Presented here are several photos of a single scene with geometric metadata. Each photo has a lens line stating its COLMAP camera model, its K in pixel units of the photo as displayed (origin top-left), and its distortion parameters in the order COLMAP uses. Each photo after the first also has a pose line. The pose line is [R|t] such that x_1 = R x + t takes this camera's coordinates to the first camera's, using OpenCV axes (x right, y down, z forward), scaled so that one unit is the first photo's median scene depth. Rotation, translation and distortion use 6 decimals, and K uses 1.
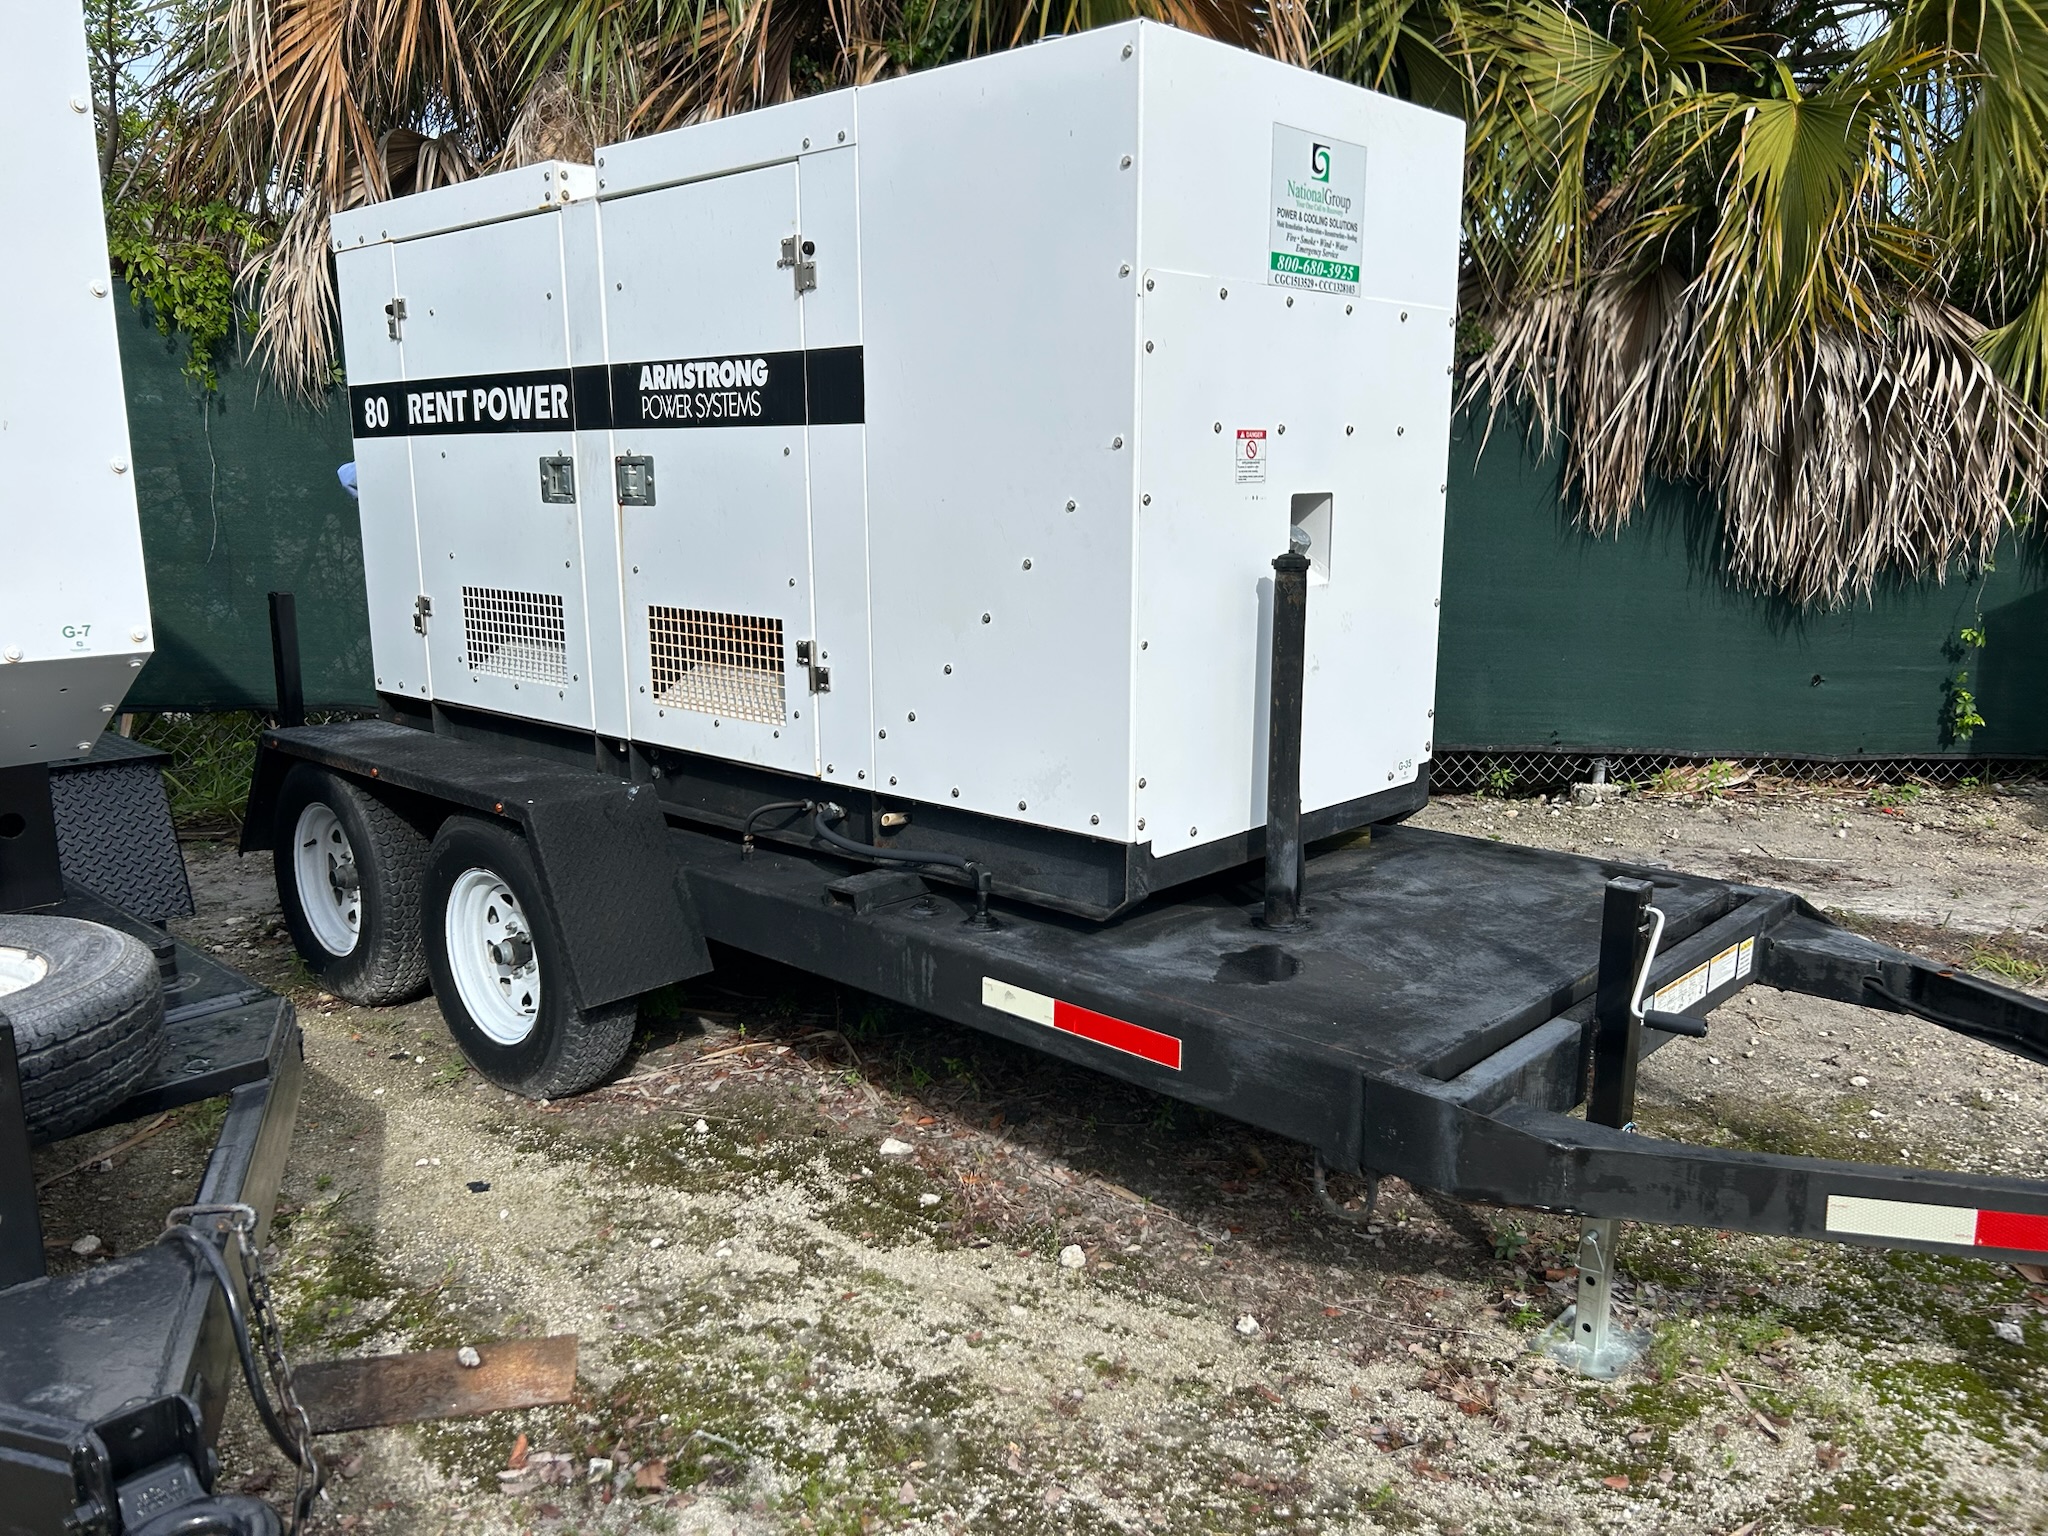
lens RADIAL K [[1531.3, 0, 1048.4], [0, 1531.3, 780.7], [0, 0, 1]] dist [0.056252, -0.071455]
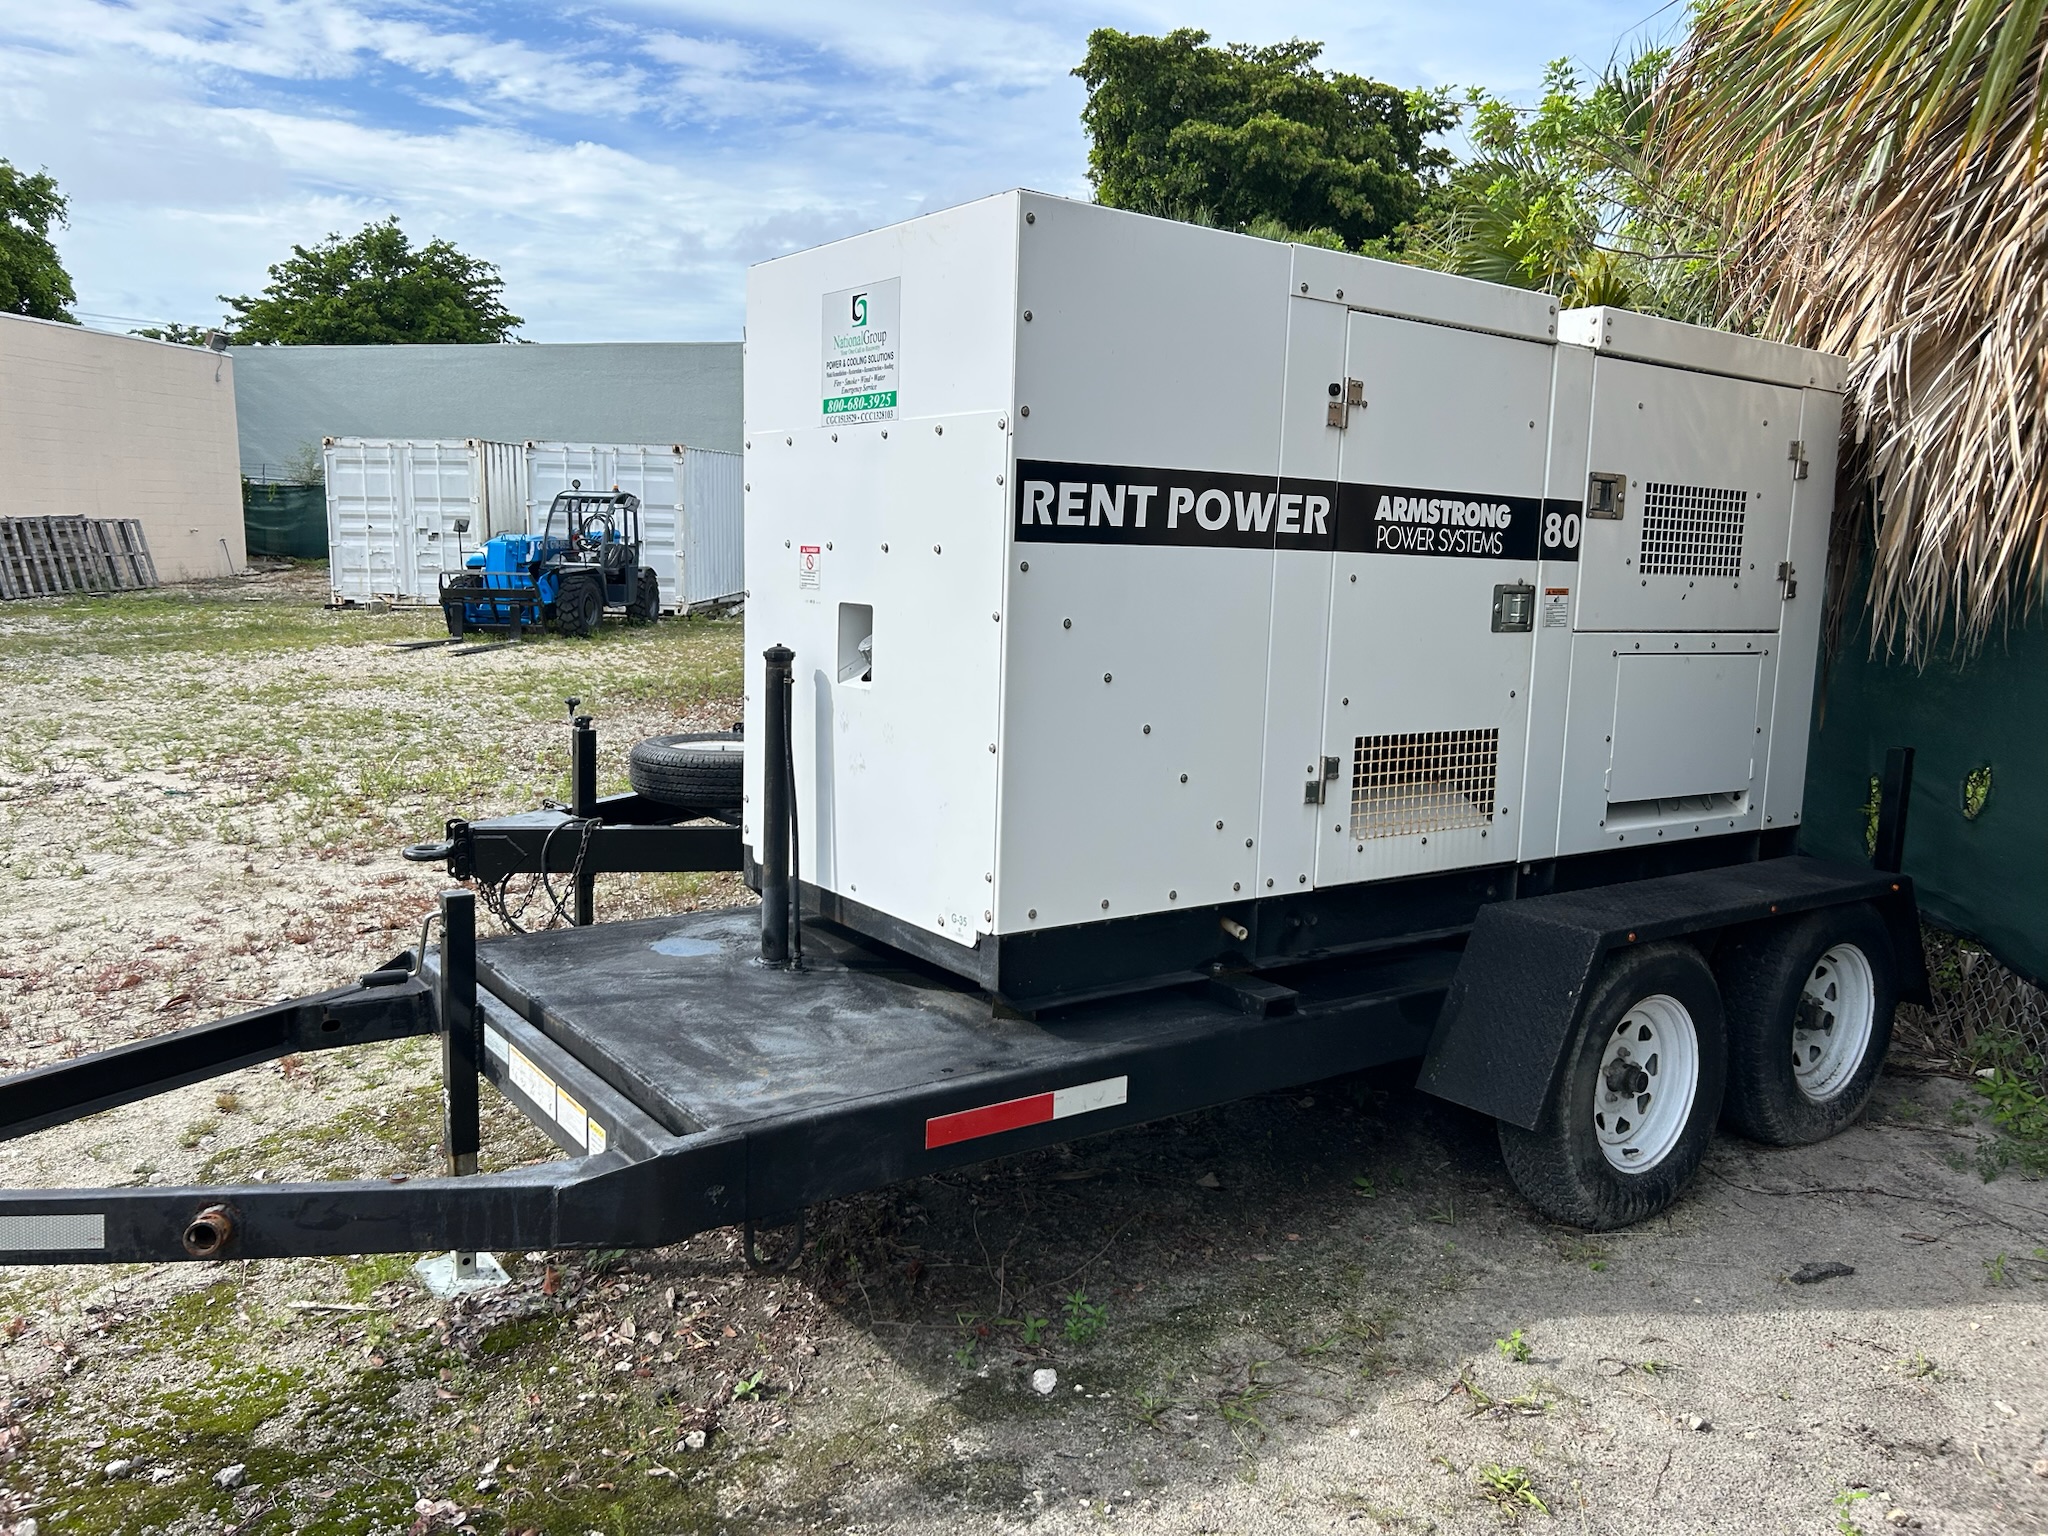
lens RADIAL K [[1531.3, 0, 1048.4], [0, 1531.3, 780.7], [0, 0, 1]] dist [0.056252, -0.071455]
pose [[-0.183507, 0.138061, -0.973275, 1.228072], [-0.234148, 0.955453, 0.179680, -0.296200], [0.954725, 0.260863, -0.143005, 1.324314]]
